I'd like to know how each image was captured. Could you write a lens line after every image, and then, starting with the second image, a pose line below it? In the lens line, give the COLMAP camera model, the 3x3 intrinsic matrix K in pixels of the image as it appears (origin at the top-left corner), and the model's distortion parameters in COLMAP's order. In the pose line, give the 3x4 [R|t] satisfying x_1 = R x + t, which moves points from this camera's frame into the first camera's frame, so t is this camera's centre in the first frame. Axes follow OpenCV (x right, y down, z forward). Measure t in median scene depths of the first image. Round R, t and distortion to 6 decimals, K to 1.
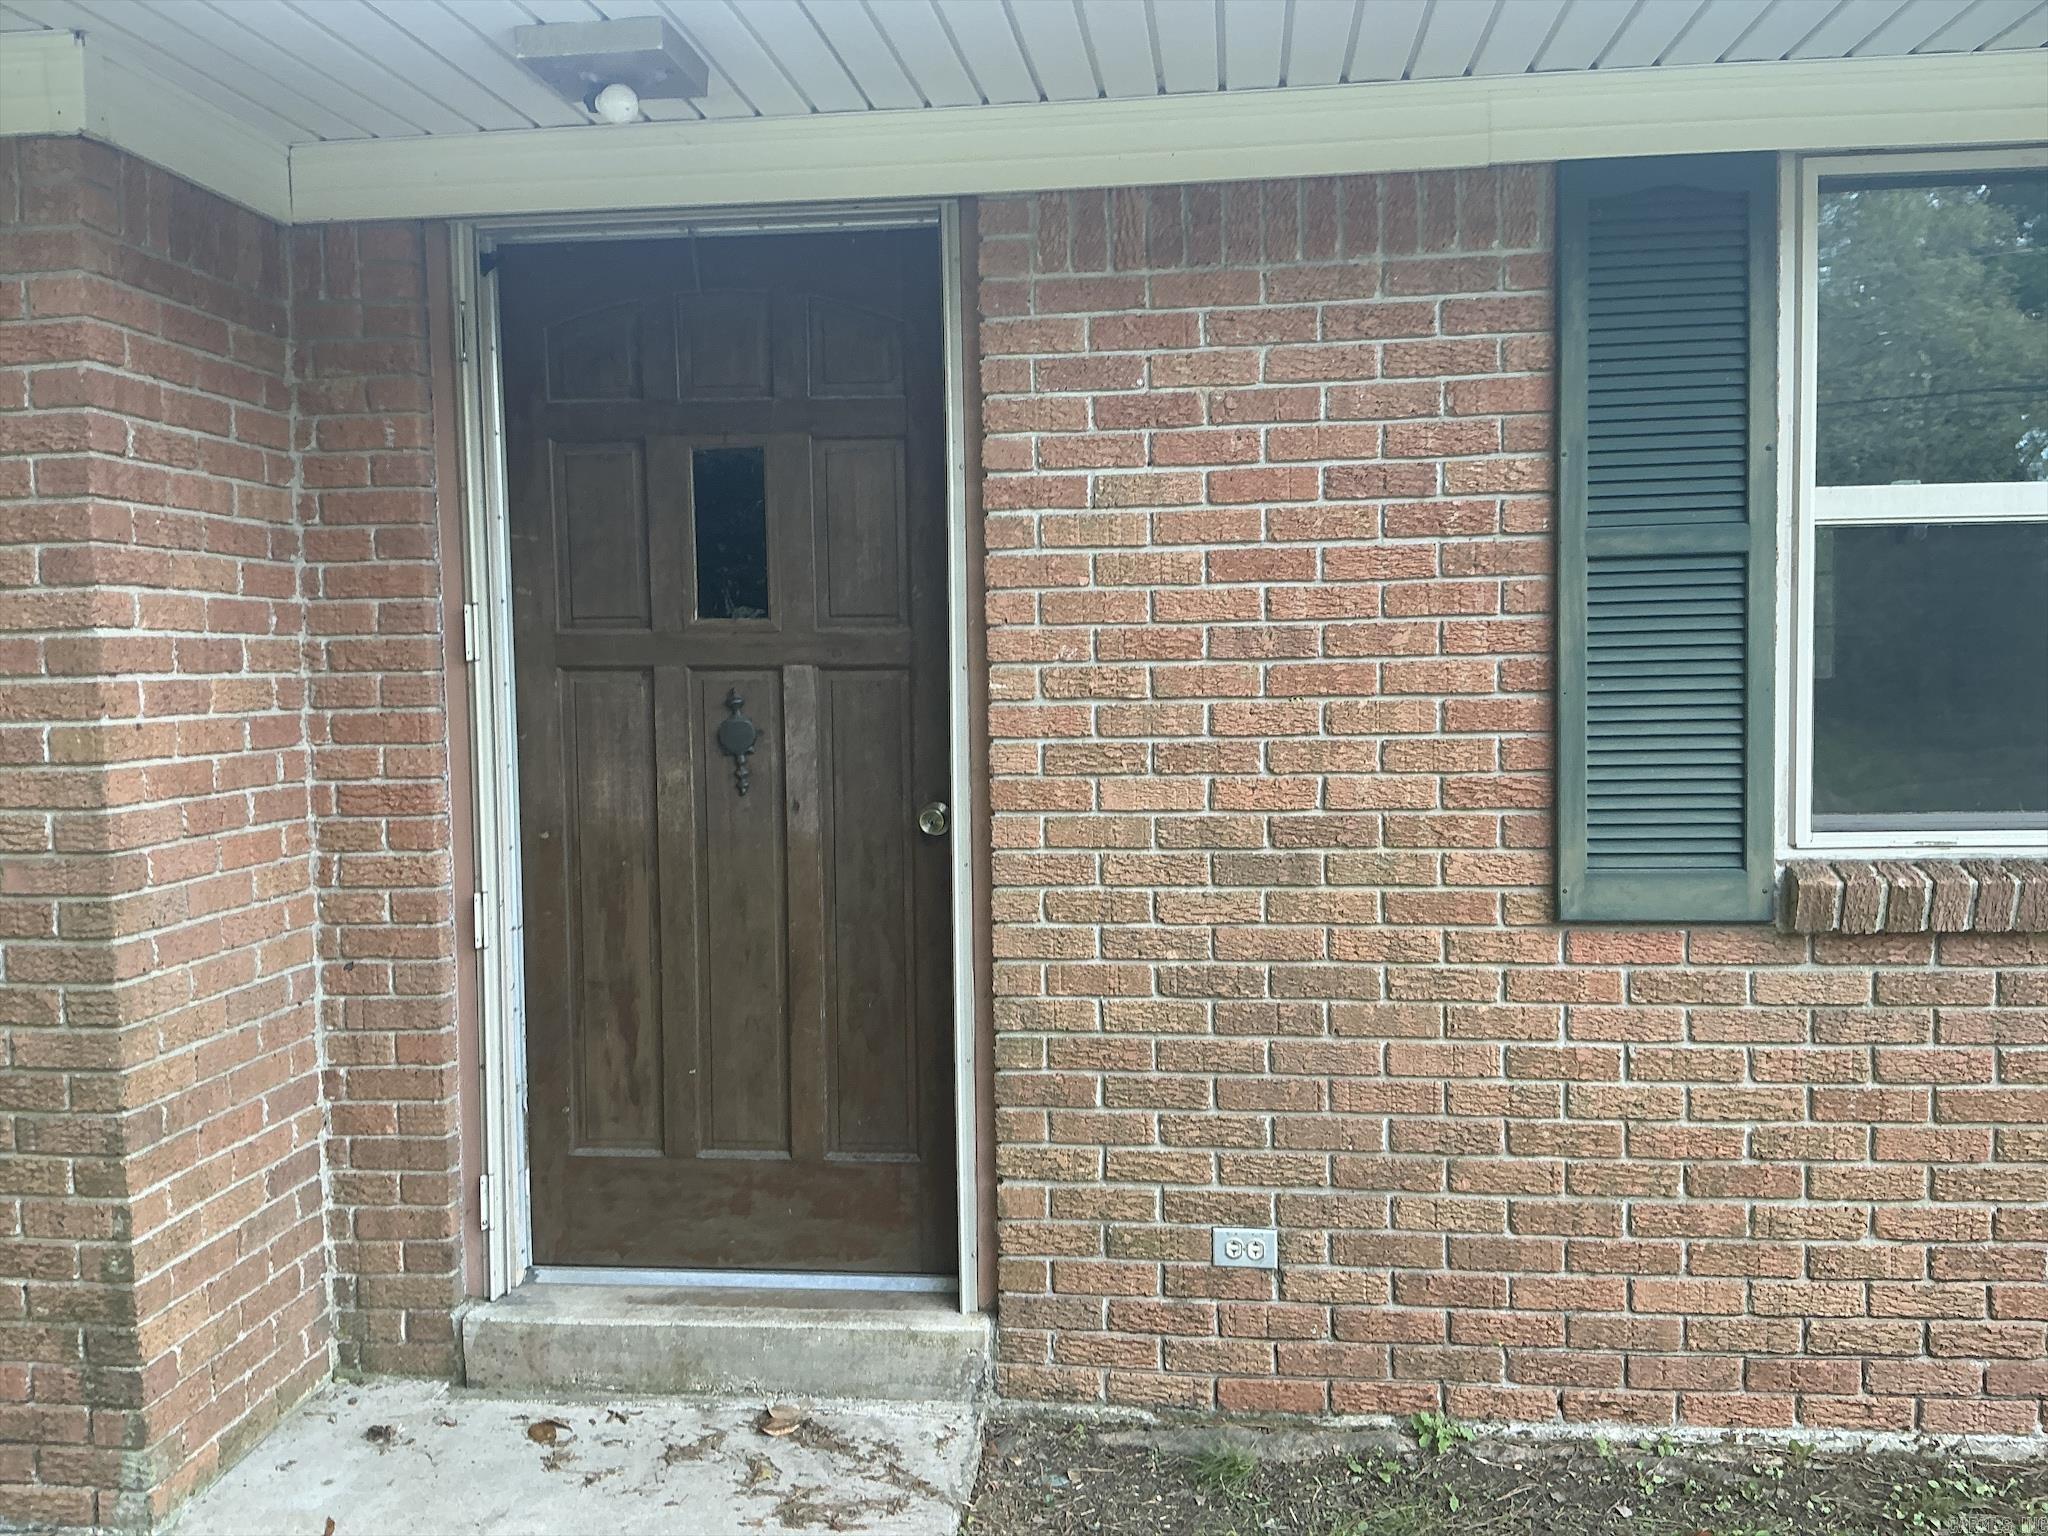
lens RADIAL K [[1718.1, 0, 1023.9], [0, 1718.1, 766.7], [0, 0, 1]] dist [0.090865, -0.175440]
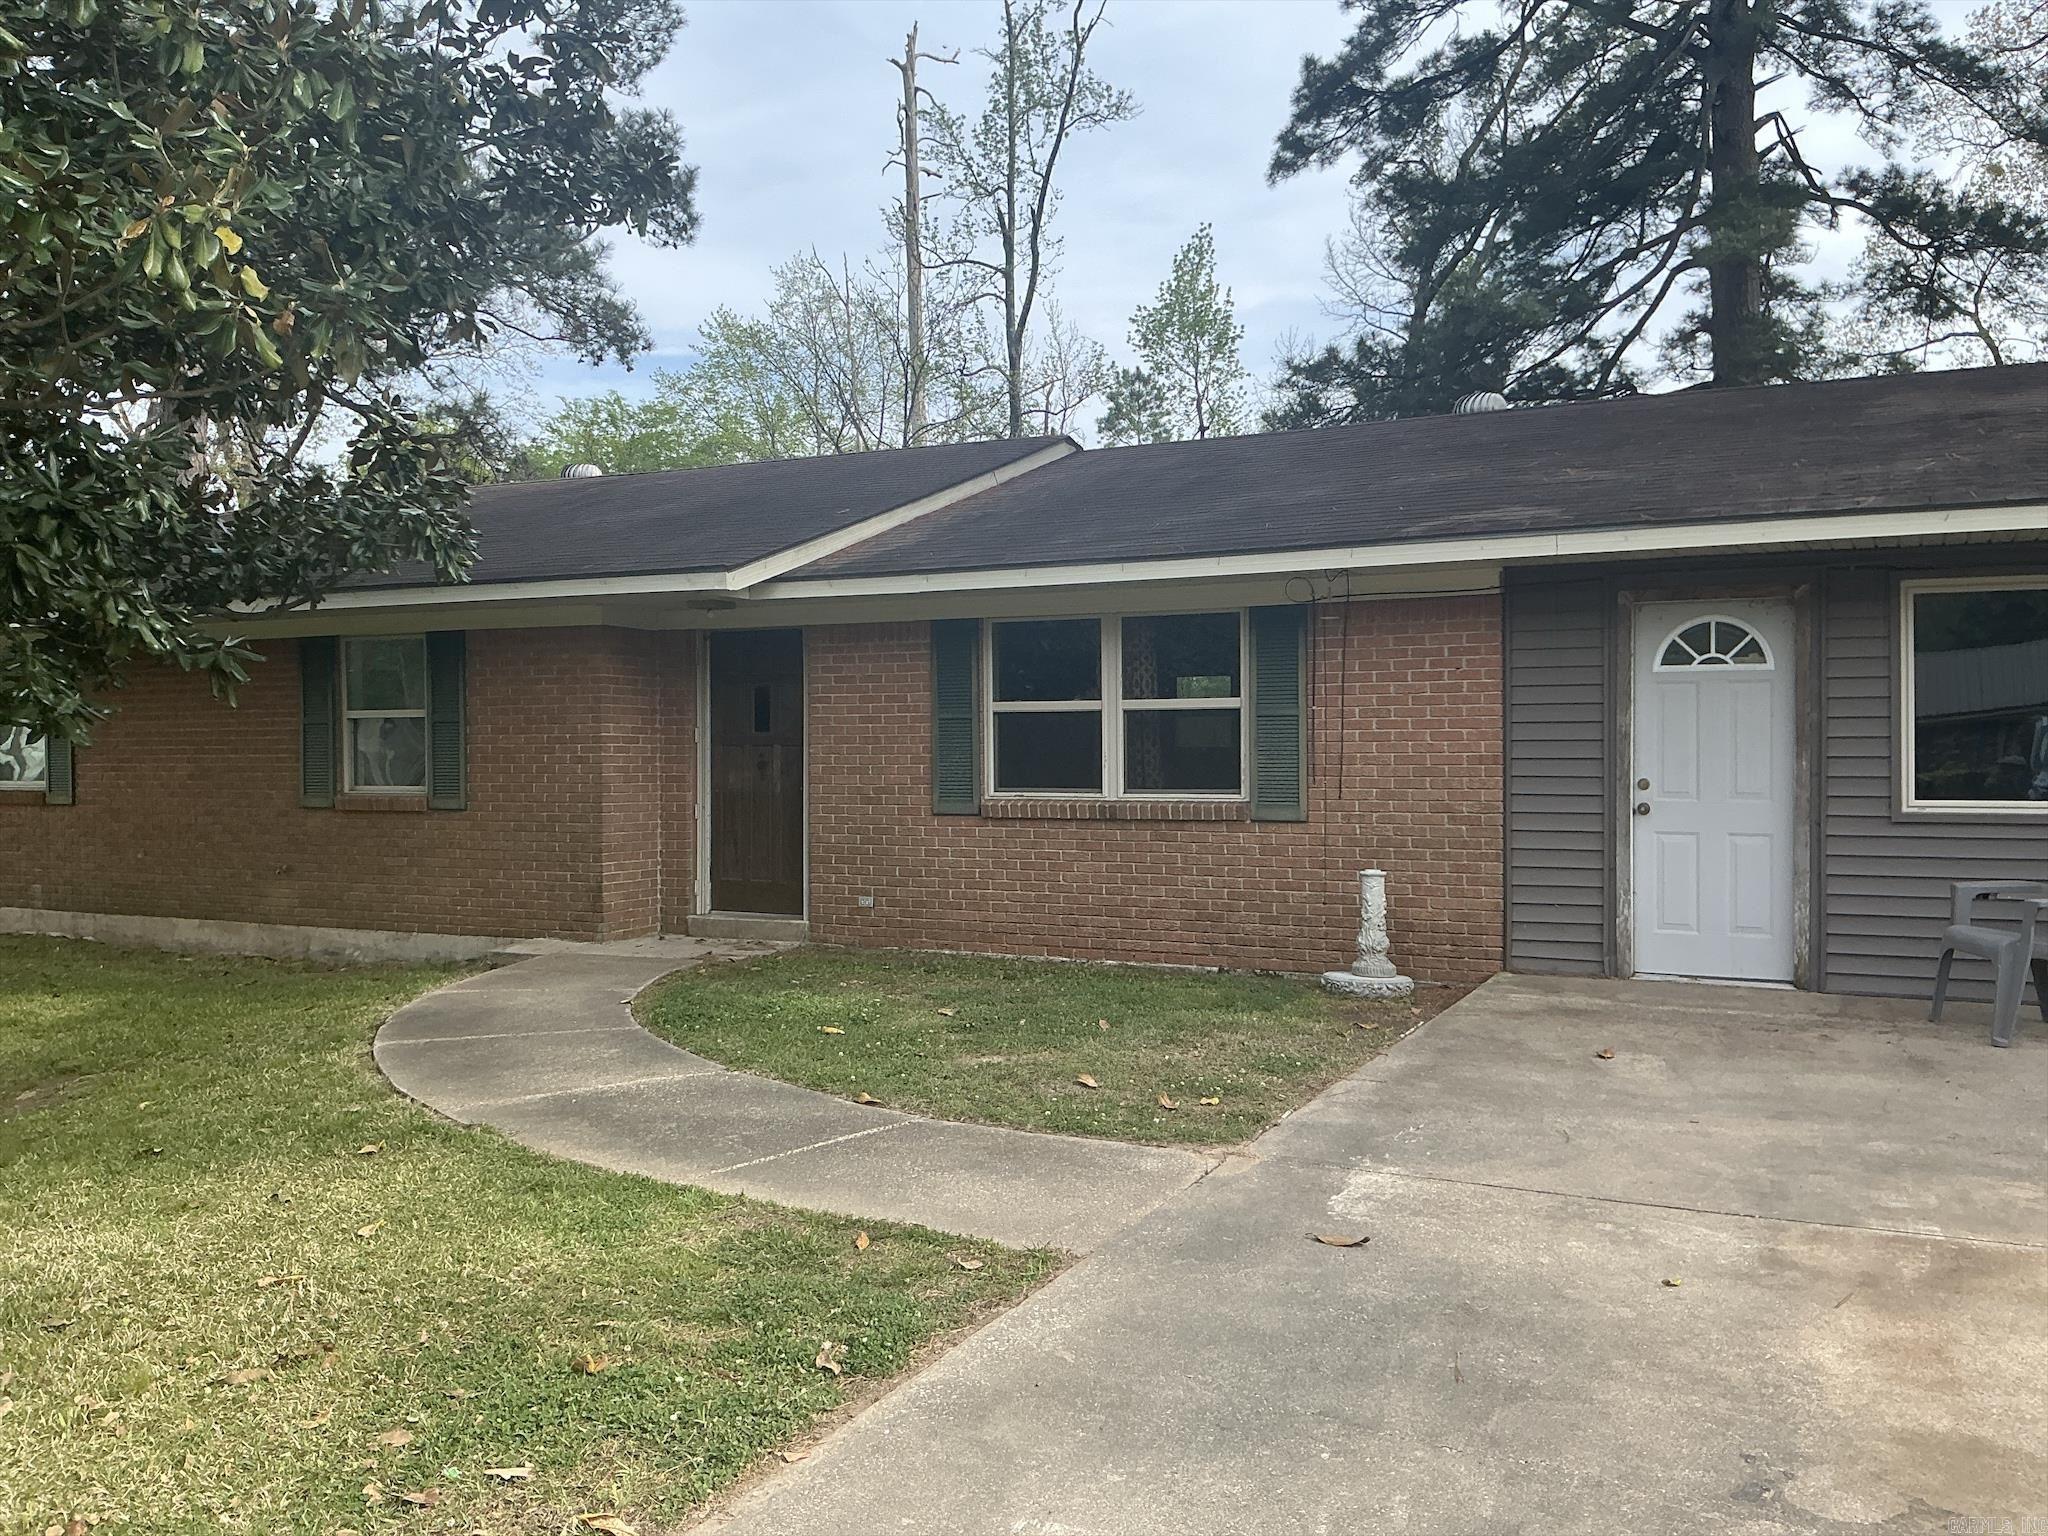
lens RADIAL K [[1718.1, 0, 1018.8], [0, 1718.1, 770.0], [0, 0, 1]] dist [0.090865, -0.175440]
pose [[0.939640, 0.019051, -0.341634, 1.713119], [-0.040419, 0.997638, -0.055536, 0.183269], [0.339769, 0.065993, 0.938191, -2.366120]]
